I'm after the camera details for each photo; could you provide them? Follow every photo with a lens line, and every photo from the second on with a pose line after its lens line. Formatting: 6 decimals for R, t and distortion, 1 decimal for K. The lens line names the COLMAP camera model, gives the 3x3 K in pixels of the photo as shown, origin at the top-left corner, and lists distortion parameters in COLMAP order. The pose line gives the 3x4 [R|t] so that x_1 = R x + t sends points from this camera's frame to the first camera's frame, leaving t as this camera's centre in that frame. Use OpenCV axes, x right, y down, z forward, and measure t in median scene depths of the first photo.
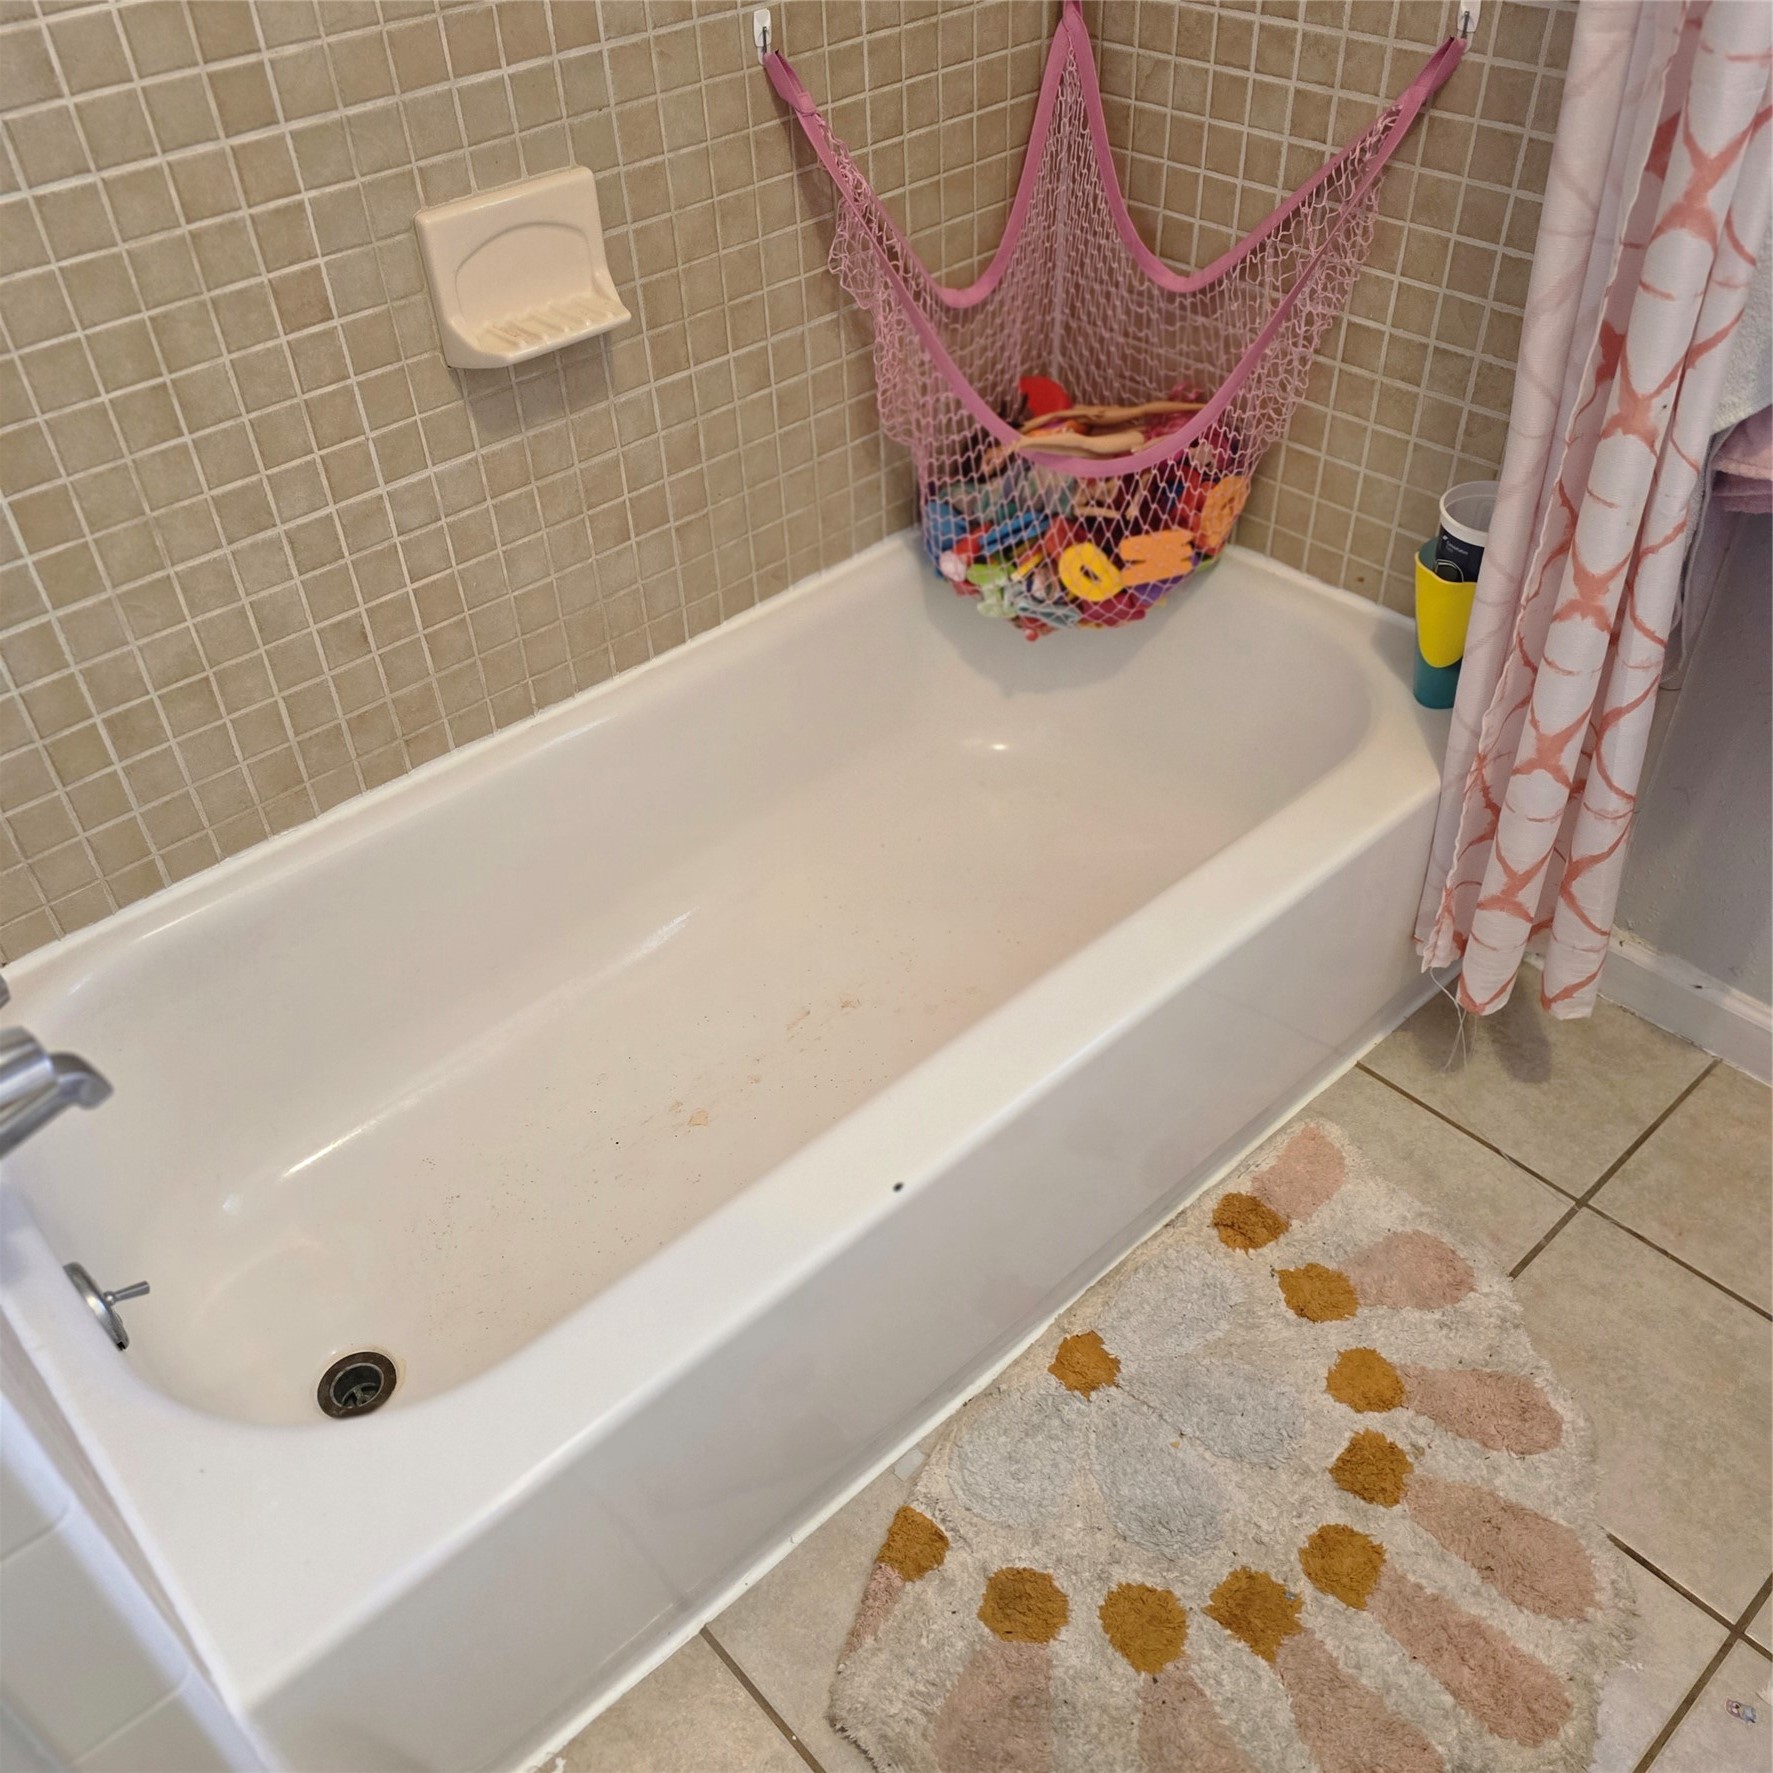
lens RADIAL K [[1584.2, 0, 866.6], [0, 1584.2, 884.7], [0, 0, 1]] dist [0.089305, -0.079859]
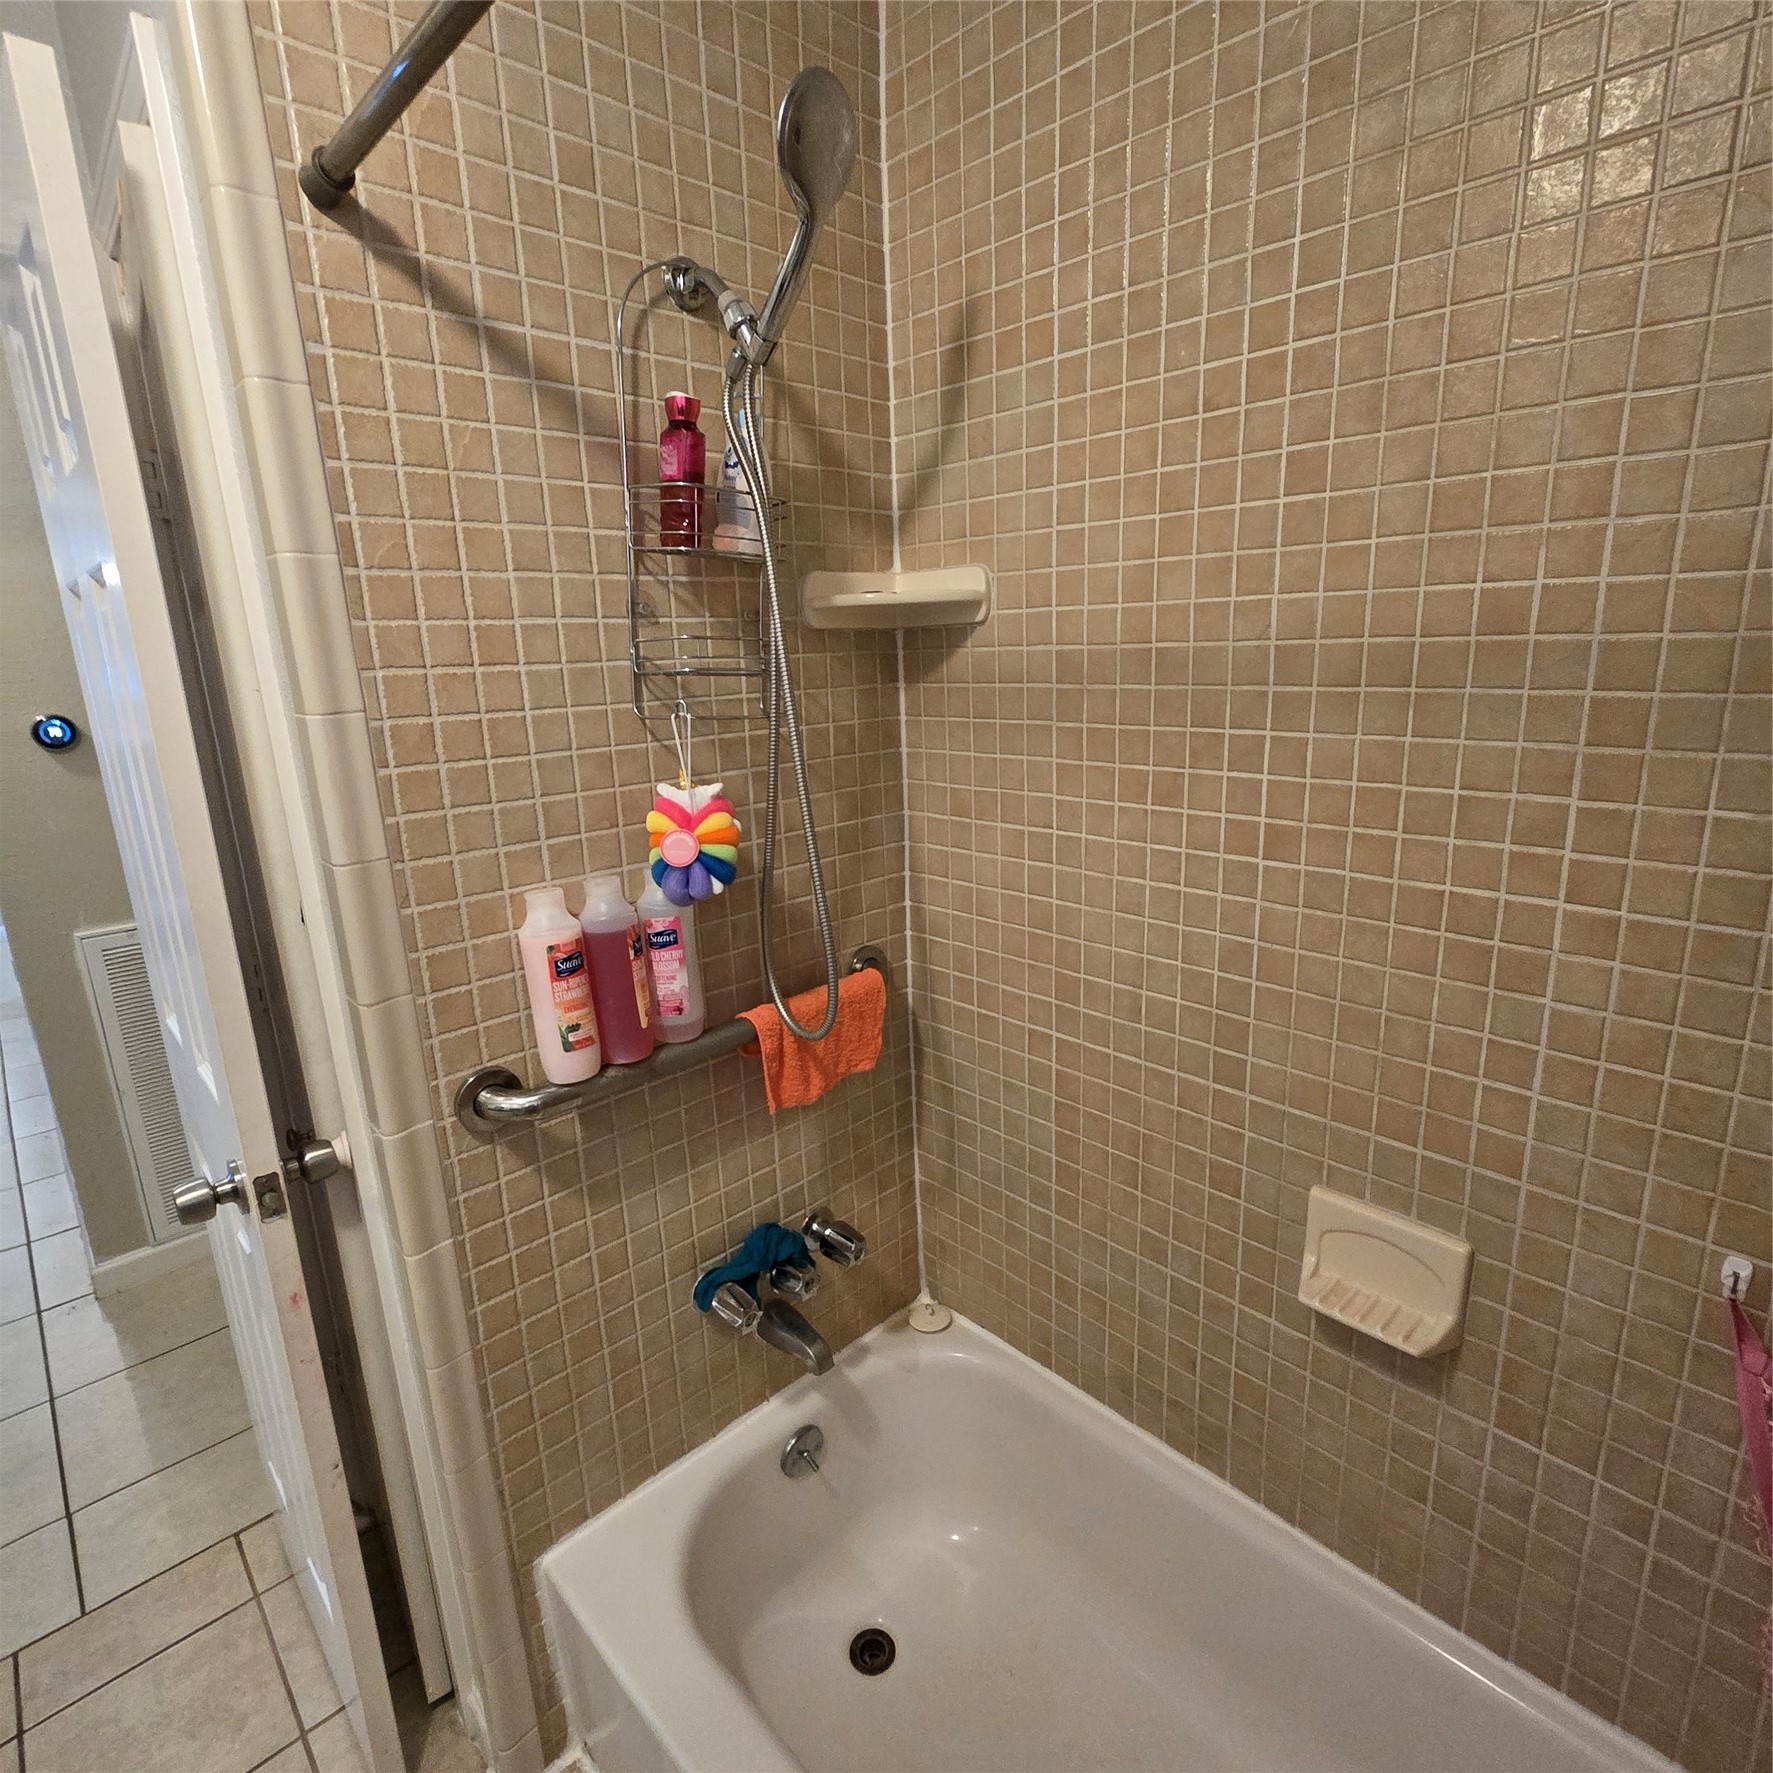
lens RADIAL K [[982.9, 0, 886.5], [0, 982.9, 886.5], [0, 0, 1]] dist [0.000651, -0.002854]
pose [[0.026945, 0.292609, -0.955852, 0.408953], [-0.629577, 0.747698, 0.211140, -0.482742], [0.776471, 0.596093, 0.204367, 0.311666]]
